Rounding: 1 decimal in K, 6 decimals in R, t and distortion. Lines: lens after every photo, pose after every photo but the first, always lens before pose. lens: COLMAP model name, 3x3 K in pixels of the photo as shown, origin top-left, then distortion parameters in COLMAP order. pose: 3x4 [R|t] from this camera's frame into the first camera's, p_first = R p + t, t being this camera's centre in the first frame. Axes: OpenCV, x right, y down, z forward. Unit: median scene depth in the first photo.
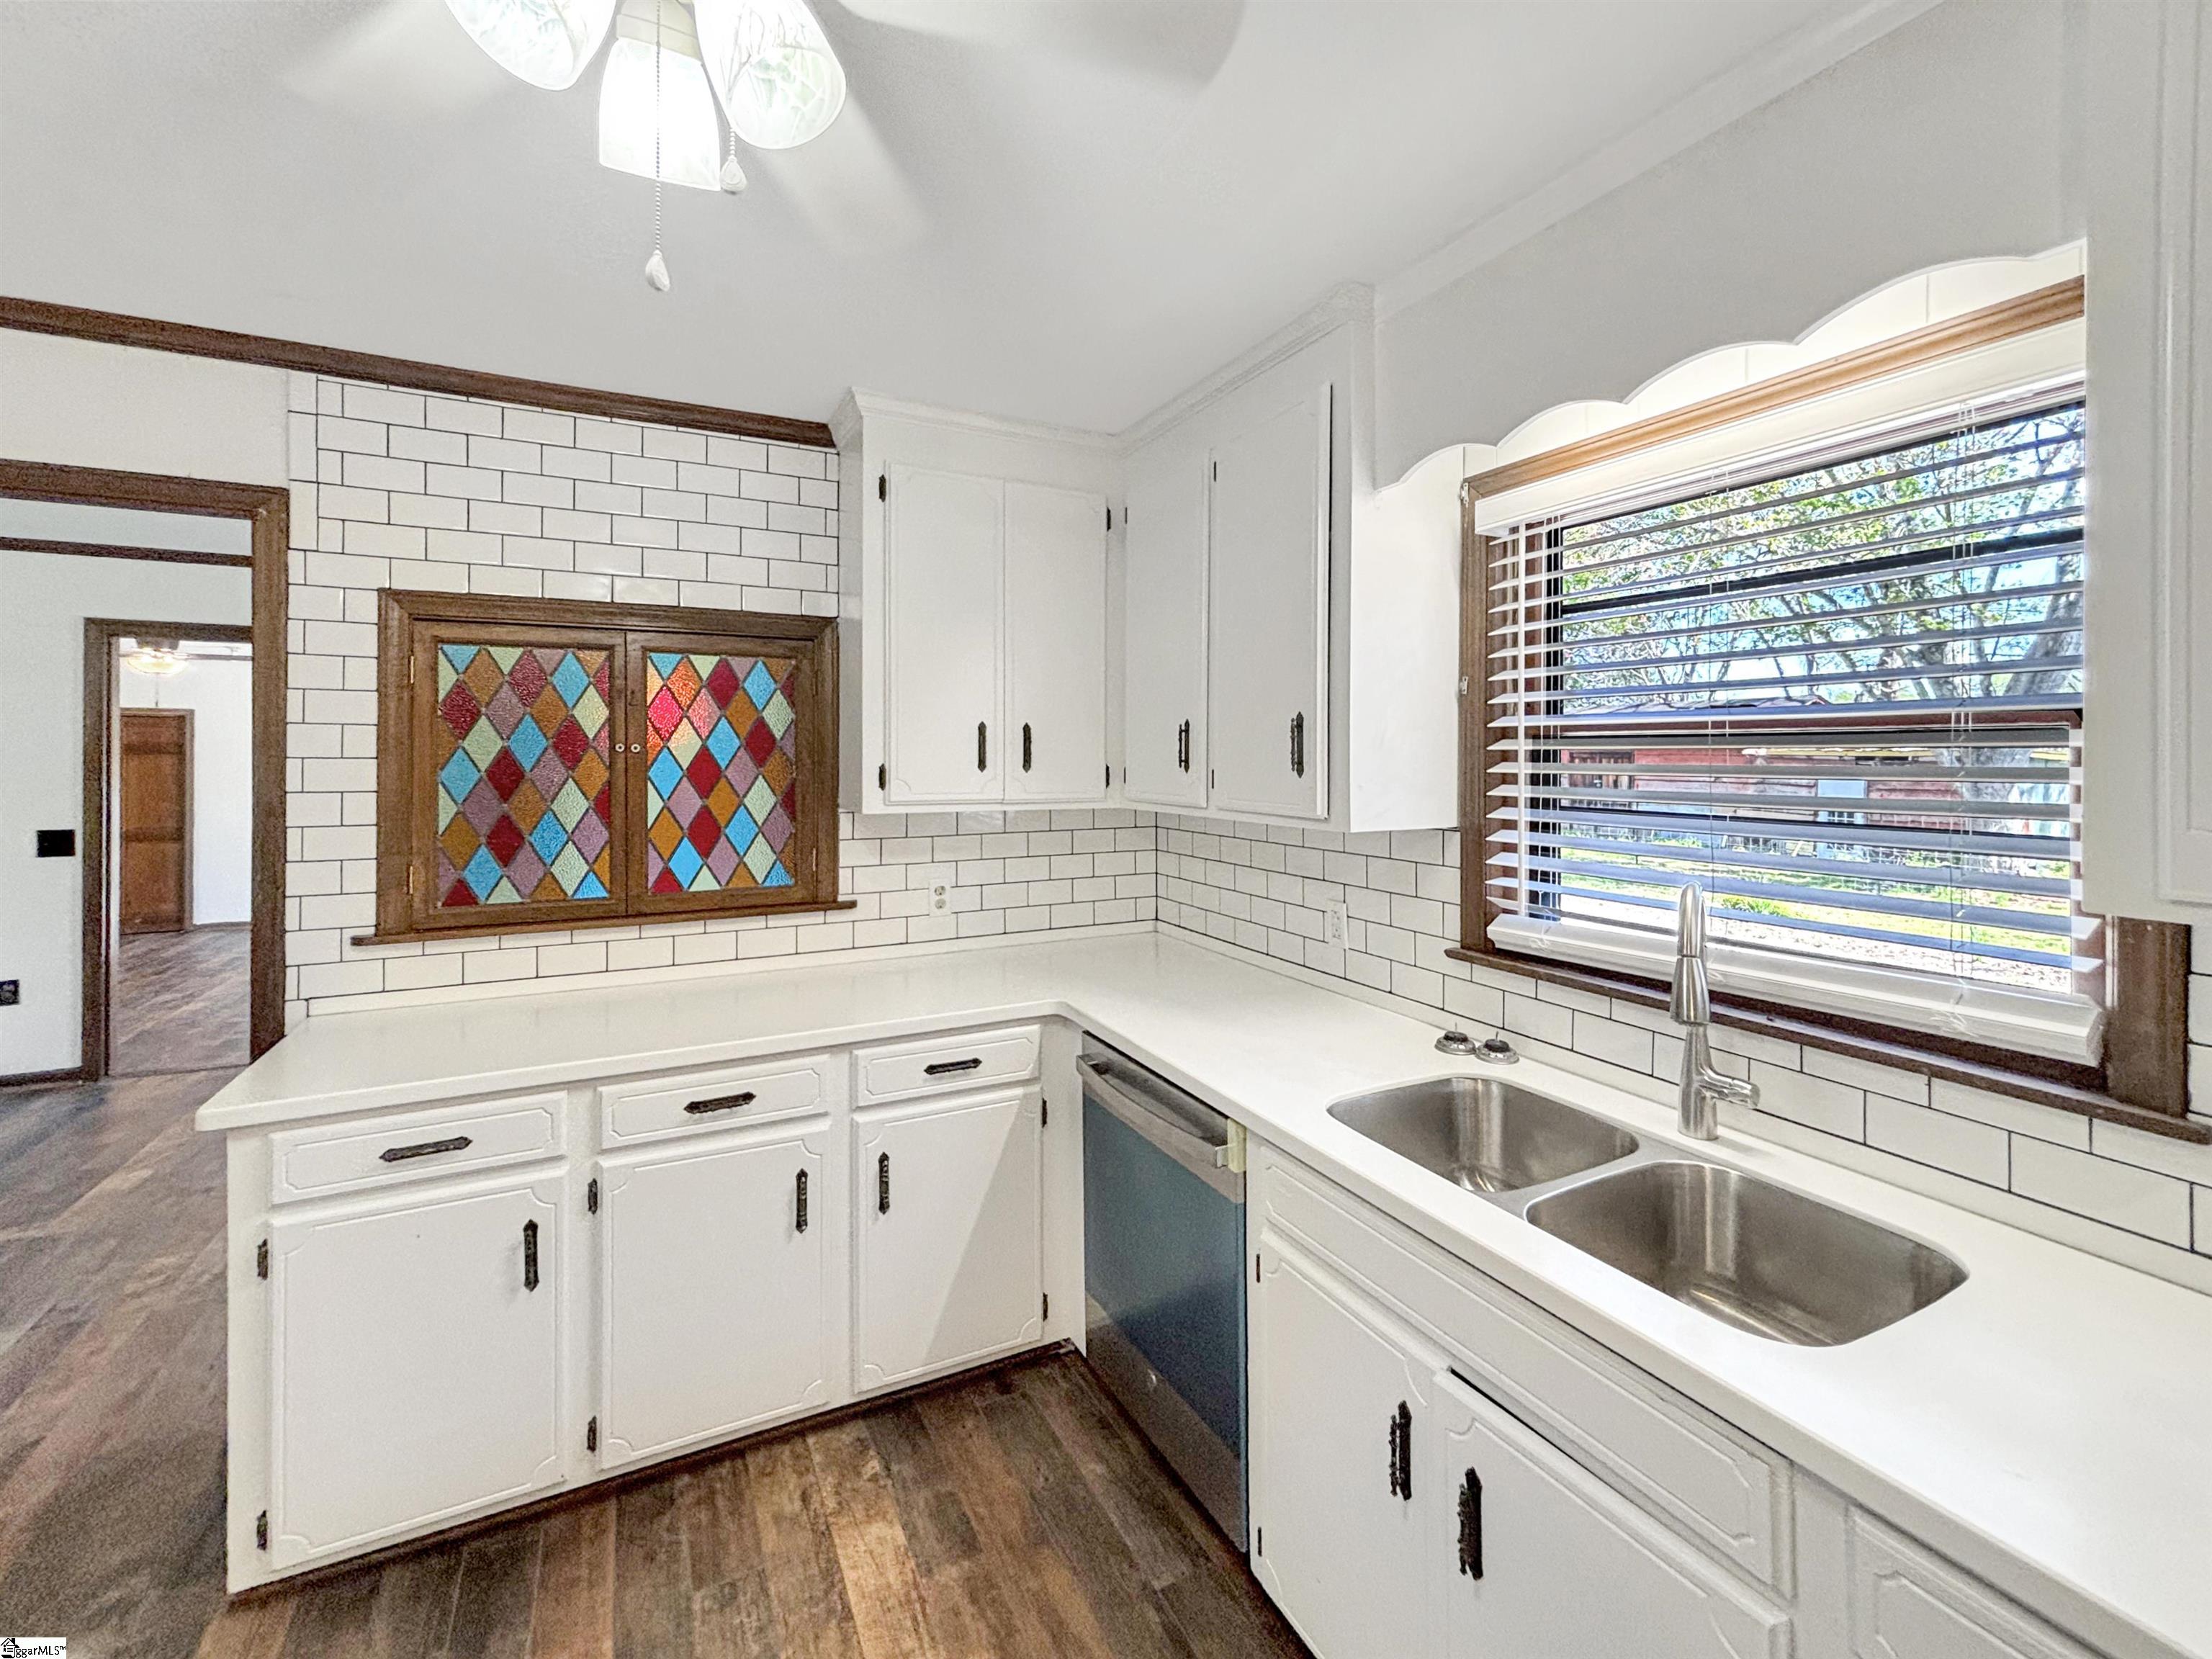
lens RADIAL K [[927.4, 0, 1111.2], [0, 927.4, 744.4], [0, 0, 1]] dist [-0.013186, 0.005044]
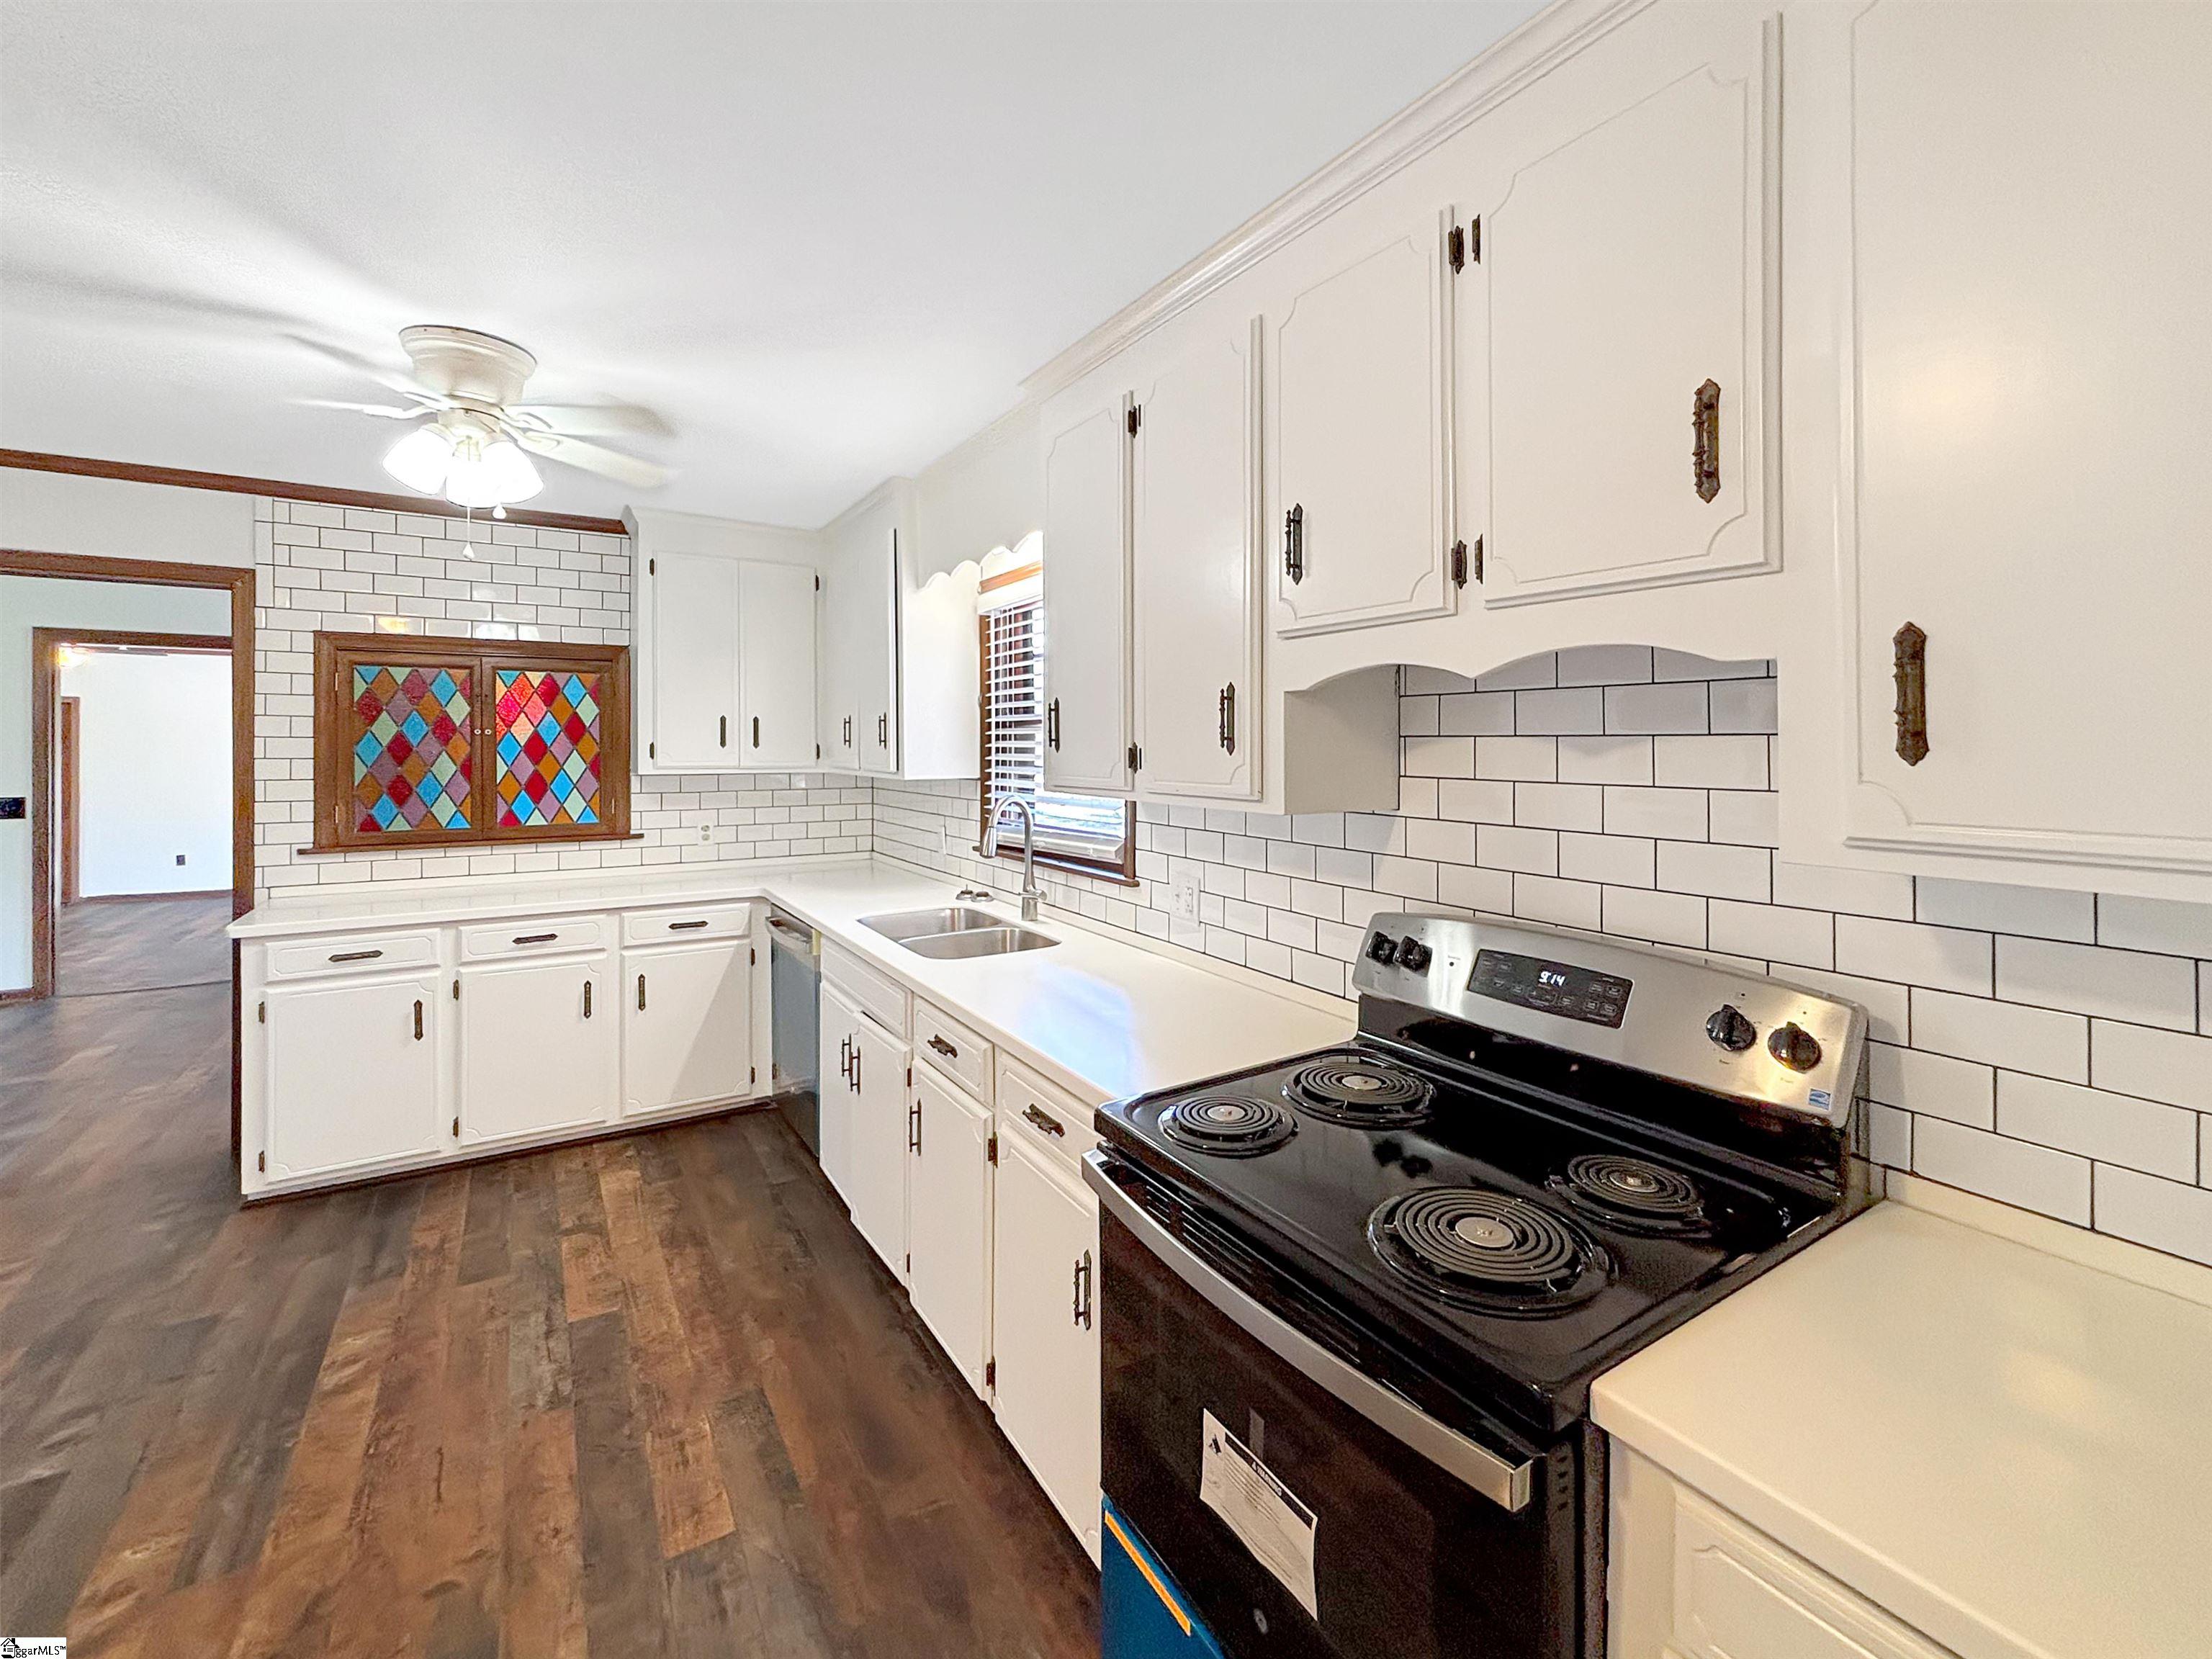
lens RADIAL K [[927.4, 0, 1111.2], [0, 927.4, 744.4], [0, 0, 1]] dist [-0.013186, 0.005044]
pose [[0.995979, 0.000422, 0.089581, 0.428975], [-0.000985, 0.999980, 0.006241, 0.015470], [-0.089577, -0.006304, 0.995960, -0.701872]]
